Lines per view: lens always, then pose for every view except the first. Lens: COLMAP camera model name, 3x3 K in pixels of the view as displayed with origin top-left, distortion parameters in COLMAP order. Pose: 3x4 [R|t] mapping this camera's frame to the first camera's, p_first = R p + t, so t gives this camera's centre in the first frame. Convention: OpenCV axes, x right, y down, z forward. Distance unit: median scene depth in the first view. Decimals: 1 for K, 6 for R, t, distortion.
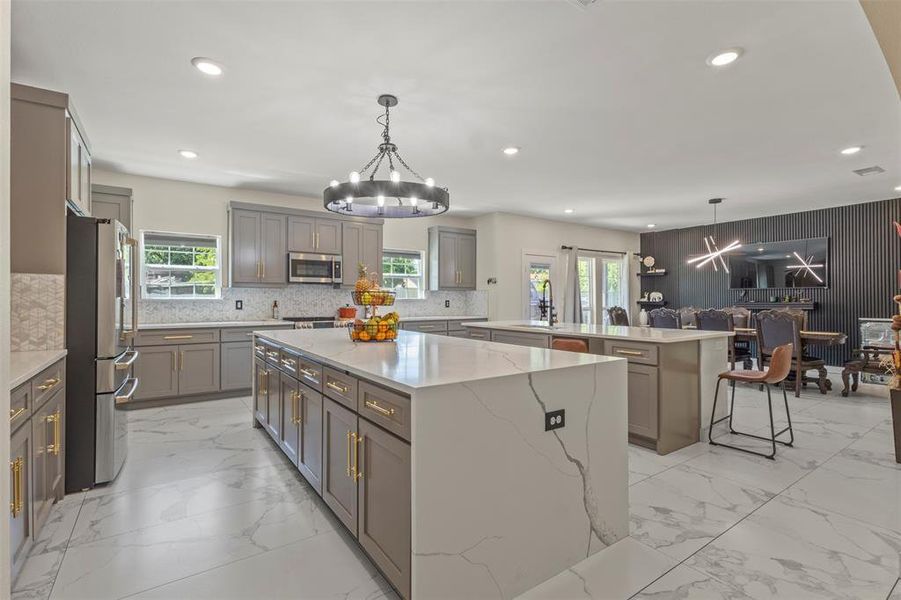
lens RADIAL K [[414.8, 0, 448.1], [0, 414.8, 300.7], [0, 0, 1]] dist [0.006009, -0.000887]
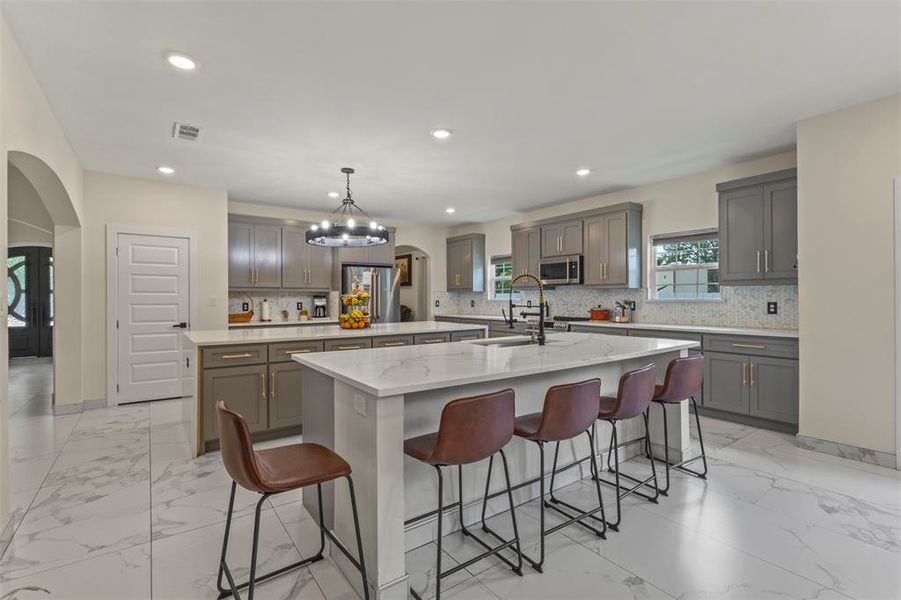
lens RADIAL K [[414.8, 0, 435.2], [0, 414.8, 296.8], [0, 0, 1]] dist [0.006009, -0.000887]
pose [[0.003665, -0.009100, -0.999952, 0.947146], [-0.004993, 0.999946, -0.009118, -0.001331], [0.999981, 0.005026, 0.003619, 0.913467]]
